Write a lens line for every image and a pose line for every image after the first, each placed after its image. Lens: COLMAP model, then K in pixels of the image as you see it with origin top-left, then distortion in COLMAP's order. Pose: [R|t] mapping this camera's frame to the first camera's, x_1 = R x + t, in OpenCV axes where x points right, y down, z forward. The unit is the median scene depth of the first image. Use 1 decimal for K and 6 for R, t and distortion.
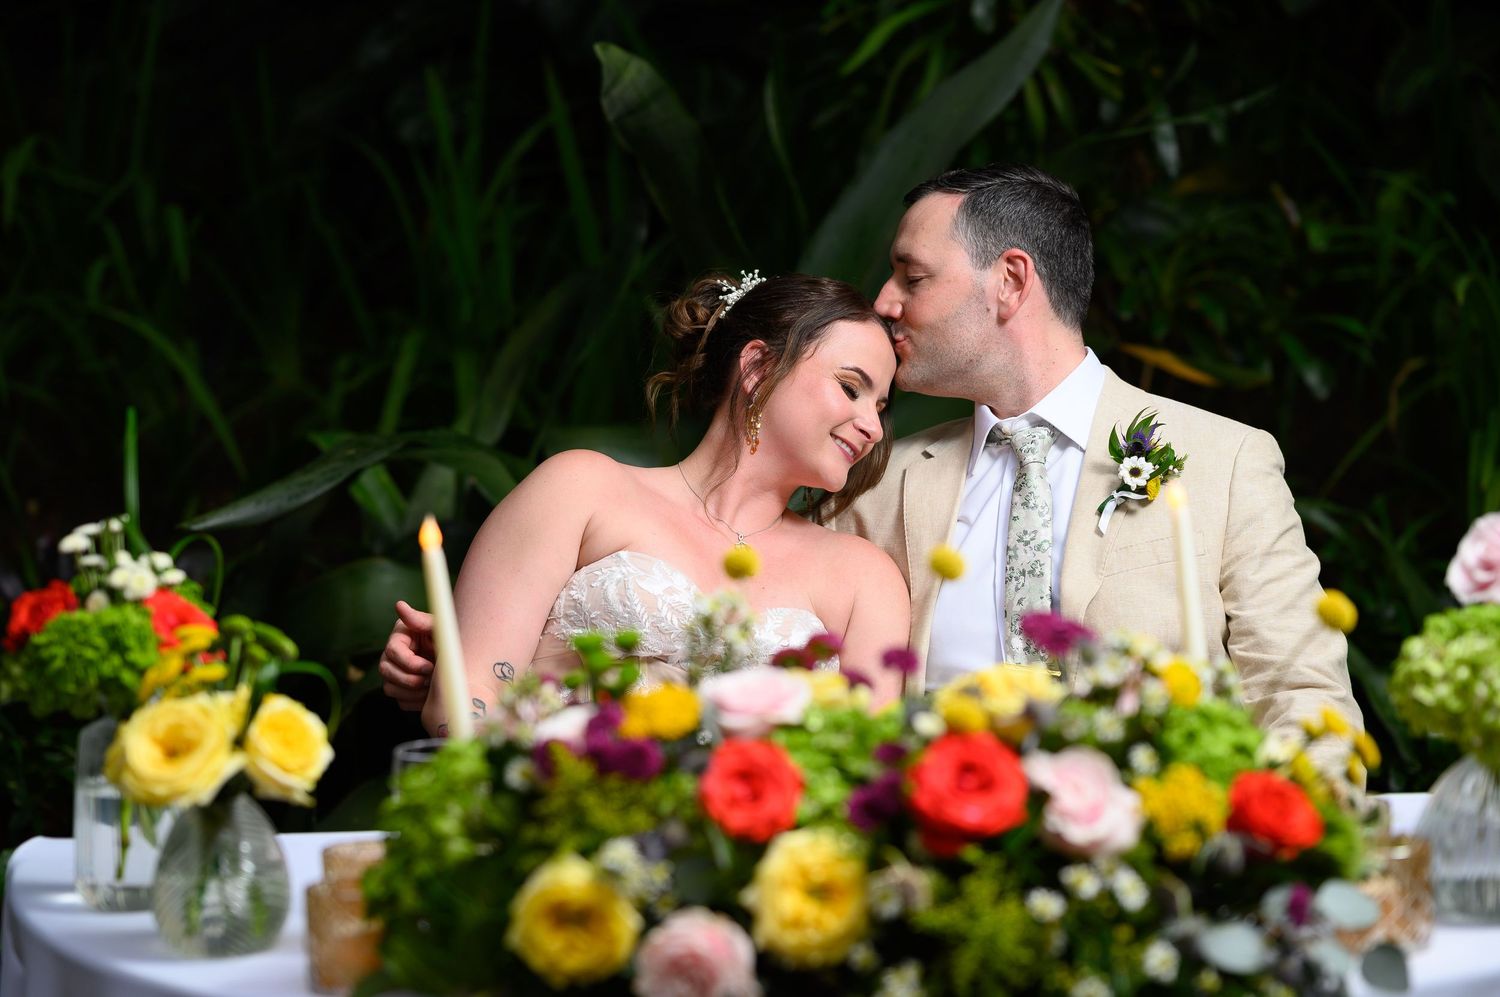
lens RADIAL K [[3571.8, 0, 750.0], [0, 3571.8, 498.5], [0, 0, 1]] dist [0.012217, -0.035543]
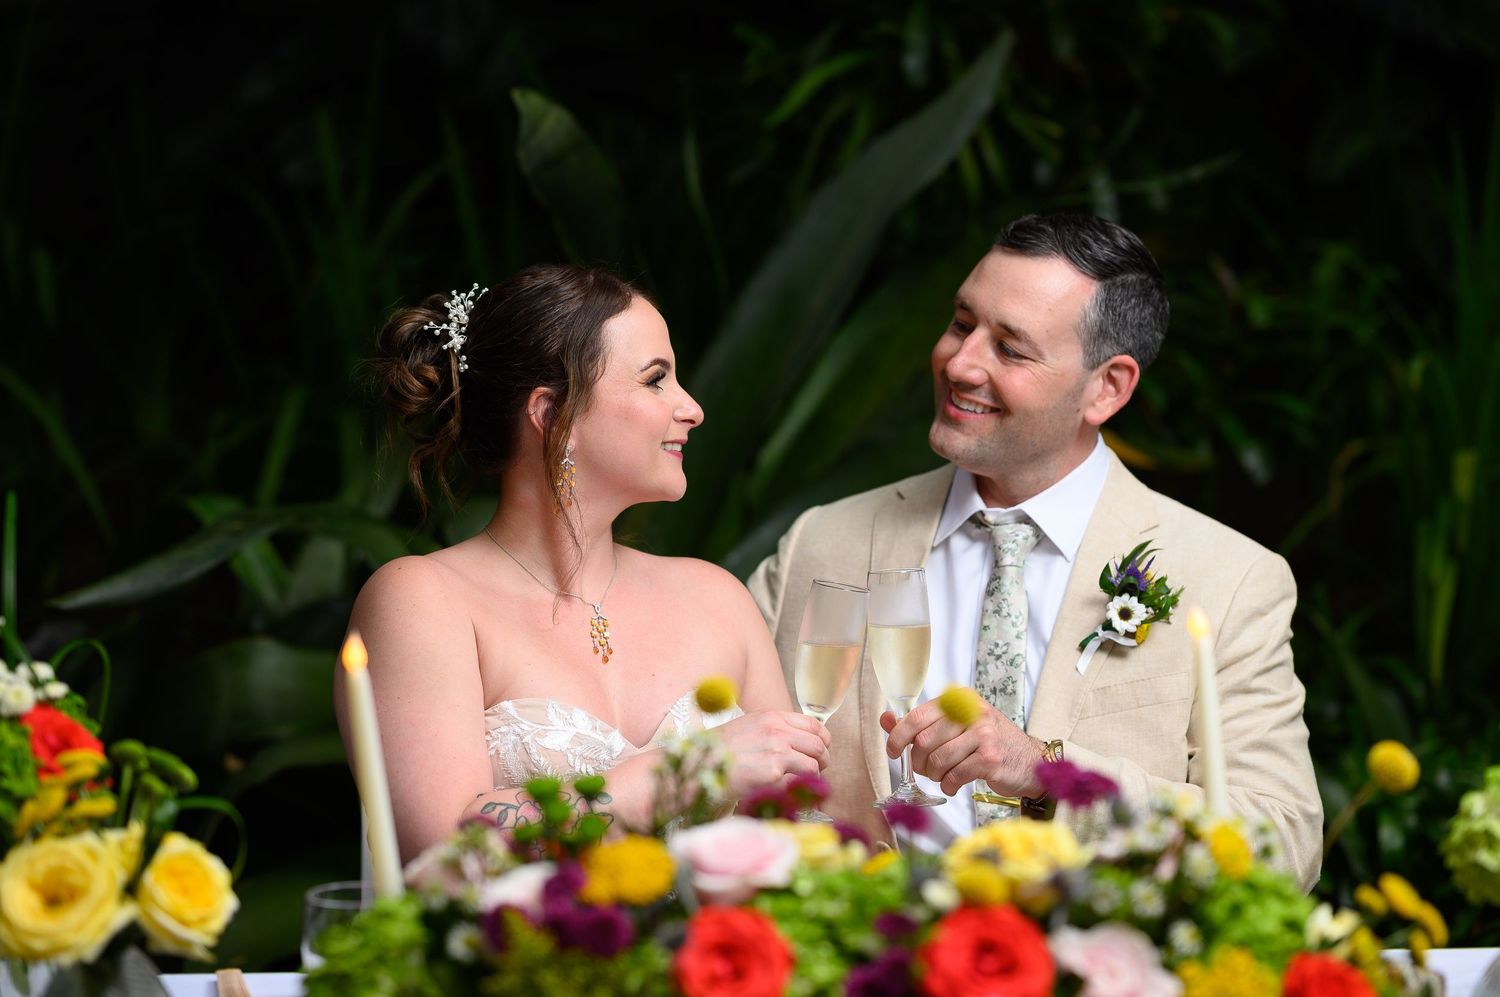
lens RADIAL K [[3584.2, 0, 787.6], [0, 3584.2, 458.1], [0, 0, 1]] dist [0.035204, -0.779694]
pose [[0.998402, 0.021498, 0.052258, -0.031595], [-0.020276, 0.999511, -0.023802, -0.019081], [-0.052744, 0.022704, 0.998350, 0.121048]]
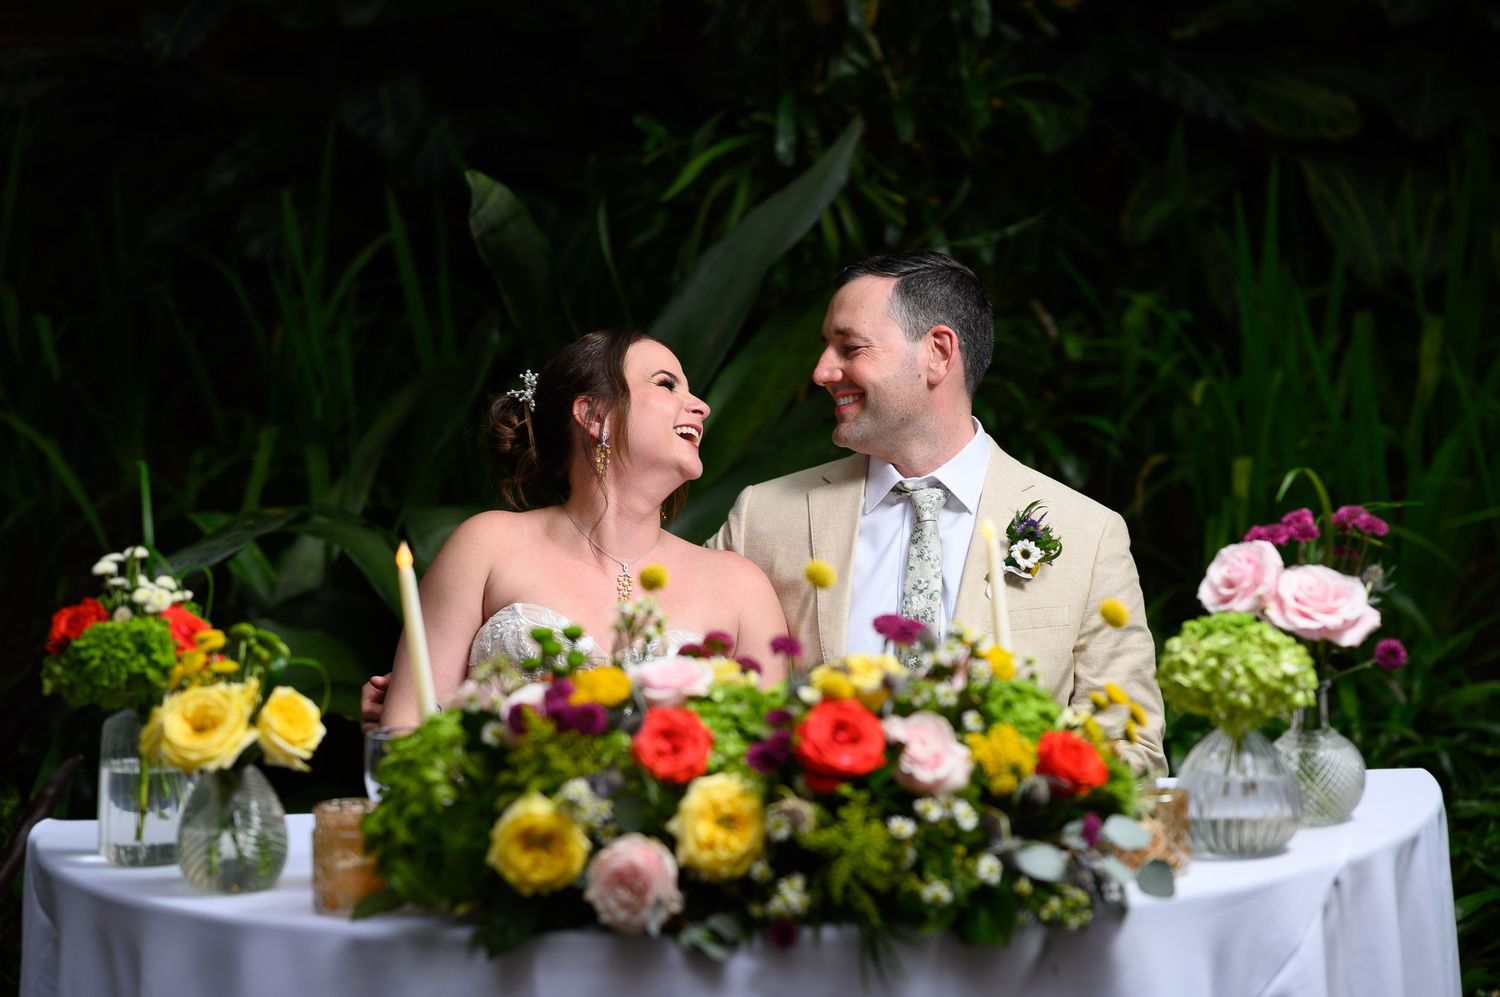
lens RADIAL K [[3584.2, 0, 787.6], [0, 3584.2, 458.1], [0, 0, 1]] dist [0.035204, -0.779694]
pose [[0.996293, 0.004928, 0.085883, -0.064576], [-0.000810, 0.998851, -0.047923, 0.036541], [-0.086021, 0.047675, 0.995152, -0.278964]]
